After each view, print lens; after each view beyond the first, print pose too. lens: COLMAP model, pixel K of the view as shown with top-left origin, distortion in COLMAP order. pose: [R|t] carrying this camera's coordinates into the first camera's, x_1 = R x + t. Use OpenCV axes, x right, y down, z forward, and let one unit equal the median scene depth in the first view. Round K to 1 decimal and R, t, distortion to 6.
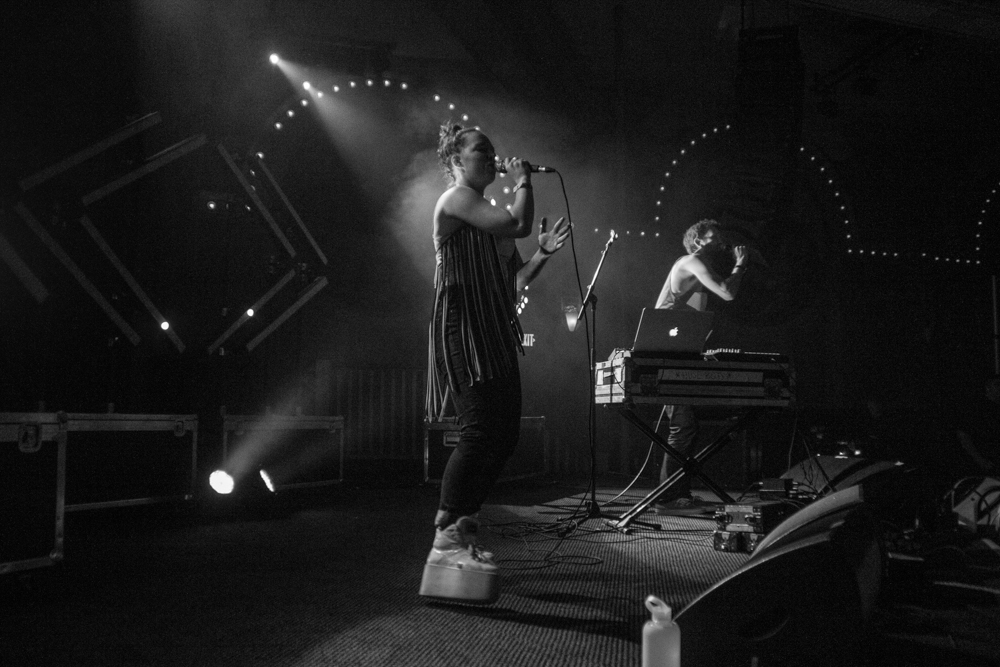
lens RADIAL K [[943.0, 0, 500.0], [0, 943.0, 333.5], [0, 0, 1]] dist [-0.007483, -0.002911]
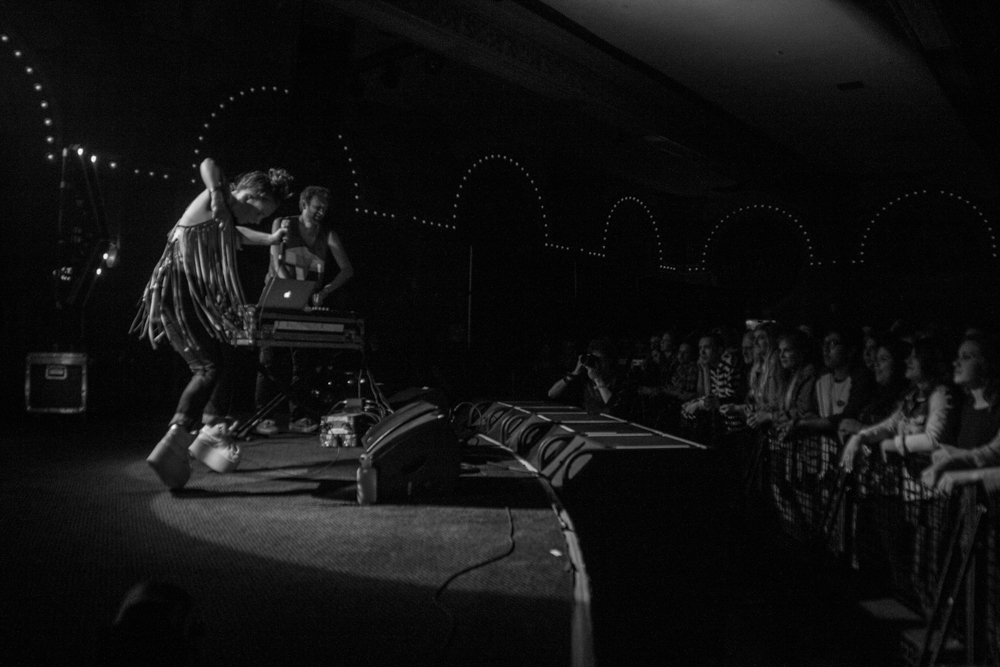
lens RADIAL K [[943.0, 0, 500.0], [0, 943.0, 333.5], [0, 0, 1]] dist [-0.007483, -0.002911]
pose [[0.858519, 0.019709, 0.512403, -0.249759], [-0.055581, 0.996950, 0.054778, -0.036853], [-0.509761, -0.075508, 0.856996, -0.335335]]
